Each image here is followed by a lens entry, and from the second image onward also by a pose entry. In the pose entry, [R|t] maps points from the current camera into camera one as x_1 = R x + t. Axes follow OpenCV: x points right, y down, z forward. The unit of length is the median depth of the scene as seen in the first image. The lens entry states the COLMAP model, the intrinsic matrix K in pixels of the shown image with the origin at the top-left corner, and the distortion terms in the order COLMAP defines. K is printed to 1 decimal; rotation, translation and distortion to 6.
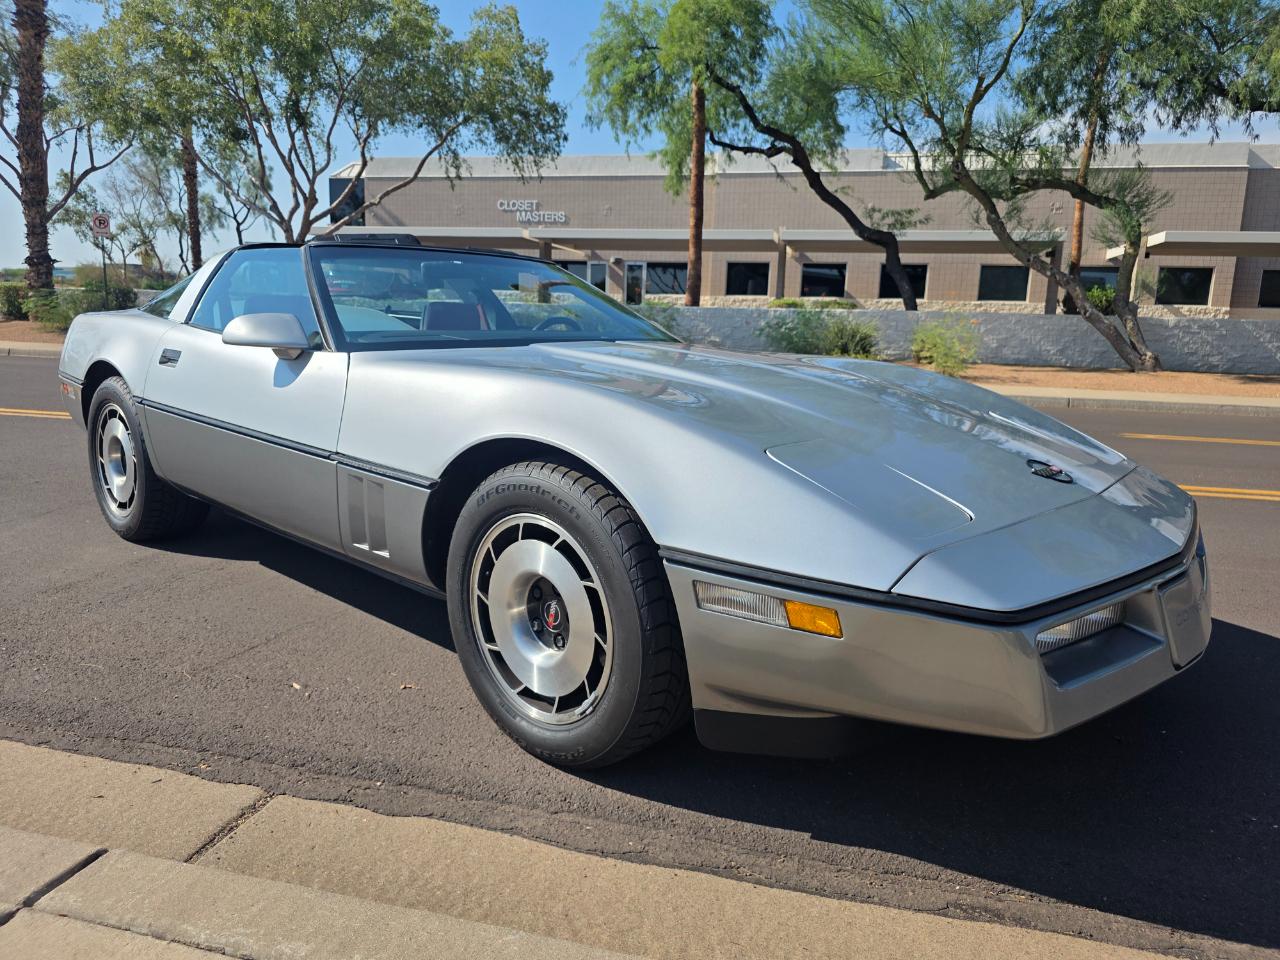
lens RADIAL K [[853.9, 0, 637.3], [0, 853.9, 475.2], [0, 0, 1]] dist [0.038272, -0.036561]
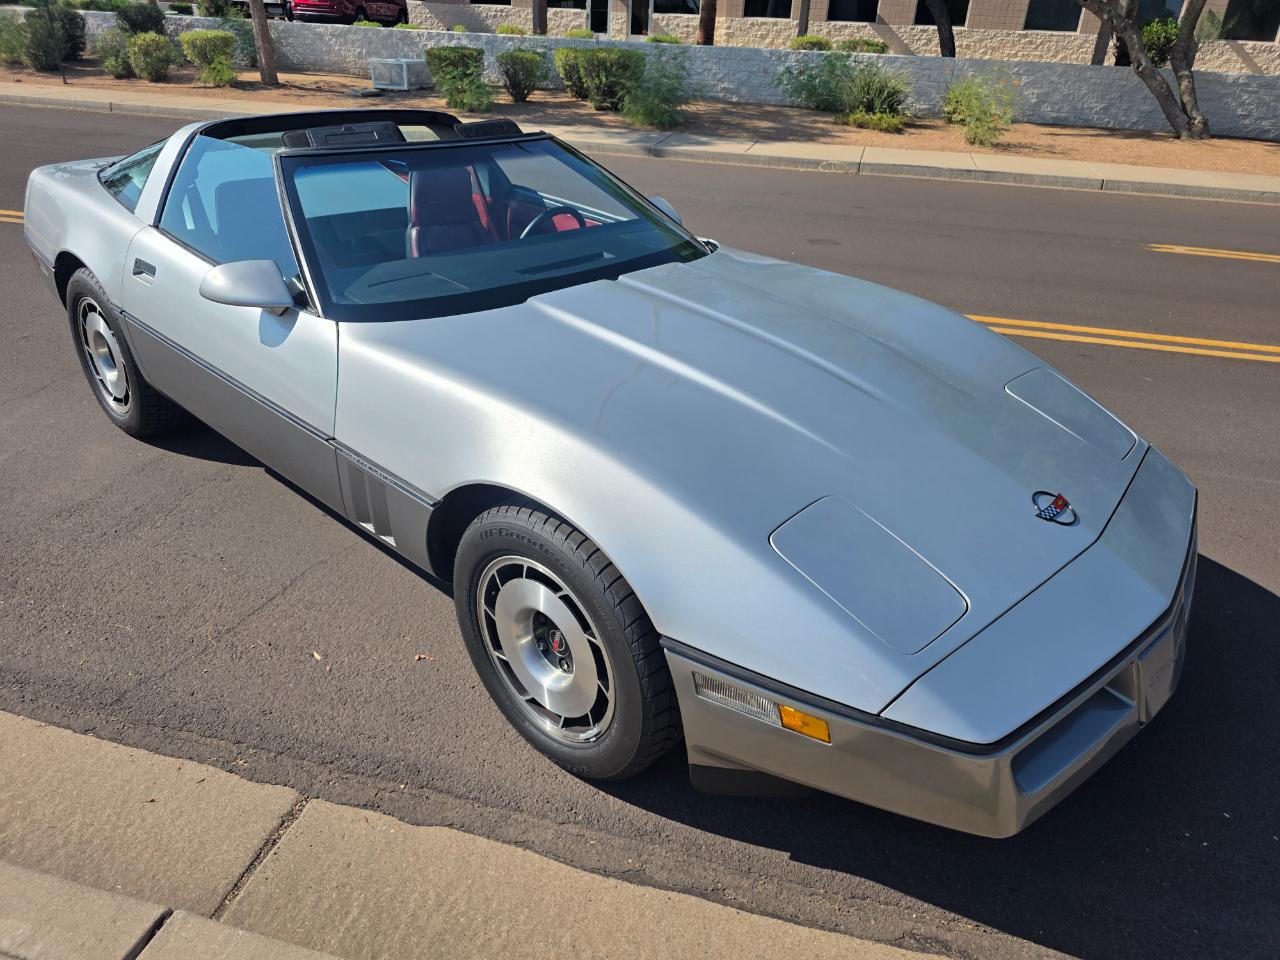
lens RADIAL K [[854.0, 0, 640.0], [0, 854.0, 480.0], [0, 0, 1]] dist [0.037078, -0.035274]
pose [[0.999913, 0.012903, 0.002661, -0.003587], [-0.013116, 0.956017, 0.293017, -0.337080], [0.001237, -0.293026, 0.956104, 0.059360]]
